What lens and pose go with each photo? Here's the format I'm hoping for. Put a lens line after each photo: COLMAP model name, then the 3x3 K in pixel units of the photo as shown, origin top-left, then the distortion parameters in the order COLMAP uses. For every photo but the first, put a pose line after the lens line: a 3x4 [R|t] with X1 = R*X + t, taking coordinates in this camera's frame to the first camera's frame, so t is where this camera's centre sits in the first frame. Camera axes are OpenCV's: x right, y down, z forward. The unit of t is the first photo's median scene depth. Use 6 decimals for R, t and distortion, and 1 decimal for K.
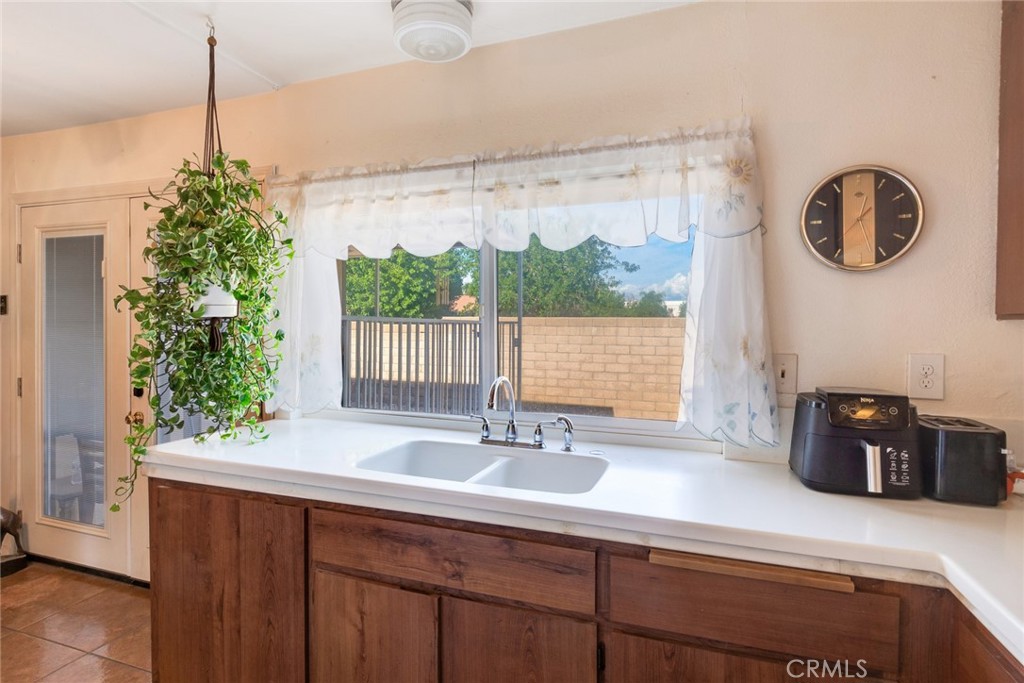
lens RADIAL K [[544.6, 0, 505.5], [0, 544.6, 332.8], [0, 0, 1]] dist [0.017335, -0.006662]
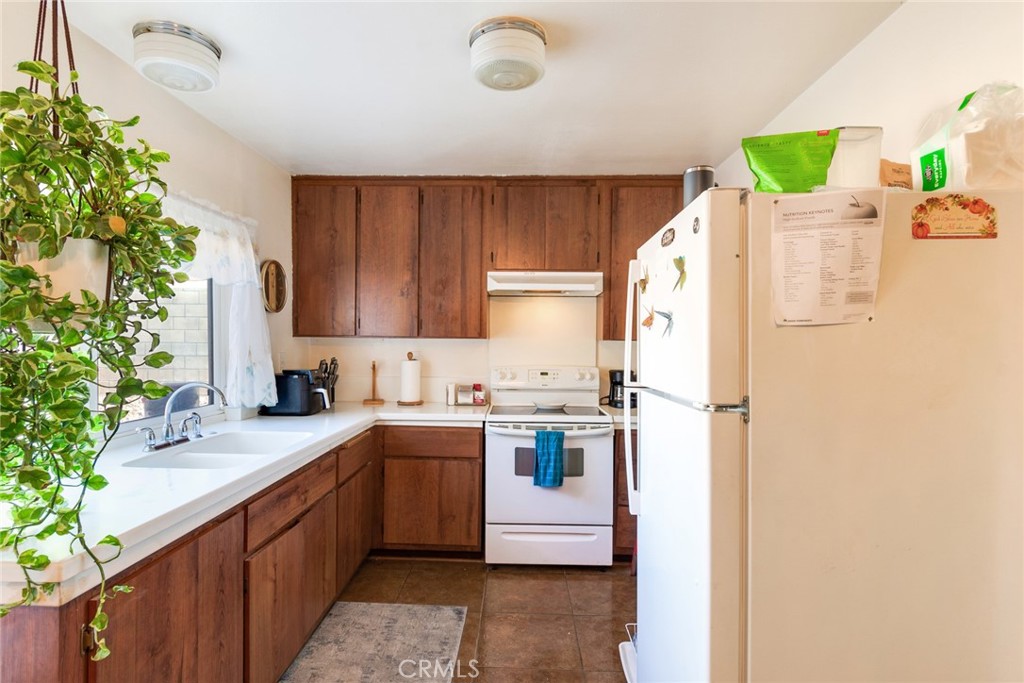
lens RADIAL K [[544.6, 0, 511.7], [0, 544.6, 351.9], [0, 0, 1]] dist [0.017335, -0.006662]
pose [[-0.332771, -0.027241, 0.942614, -1.521280], [0.009094, 0.999443, 0.032094, -0.021673], [-0.942964, 0.019252, -0.332338, 0.831178]]
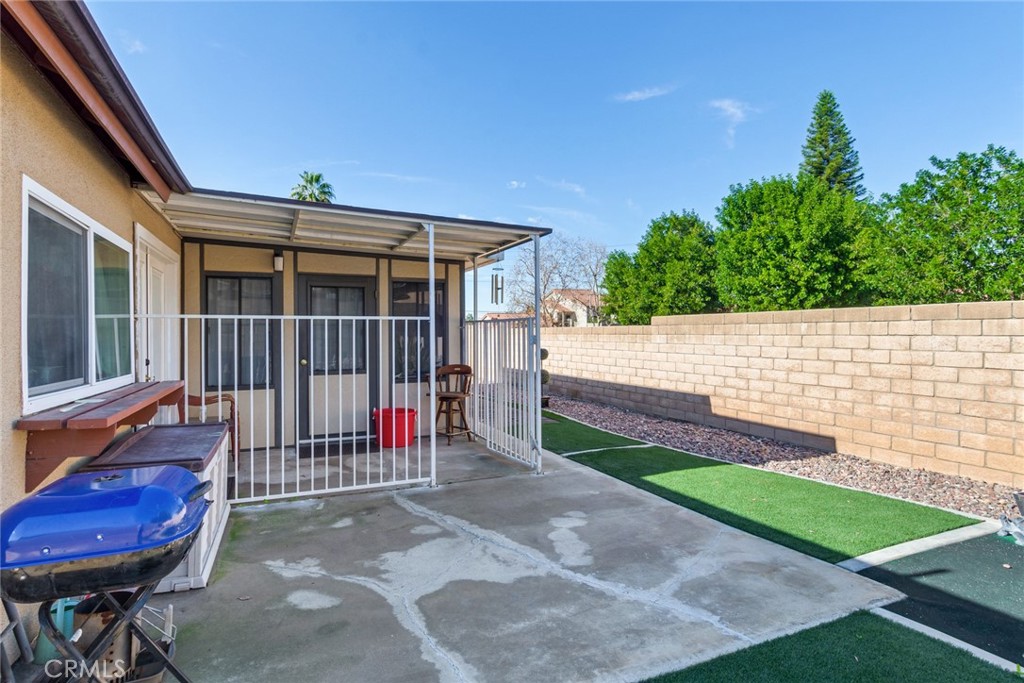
lens RADIAL K [[544.6, 0, 506.5], [0, 544.6, 336.6], [0, 0, 1]] dist [0.017335, -0.006662]
pose [[0.685703, -0.009301, -0.727822, 0.144743], [0.004284, 0.999953, -0.008743, 0.004131], [0.727869, 0.002877, 0.685710, 0.072392]]
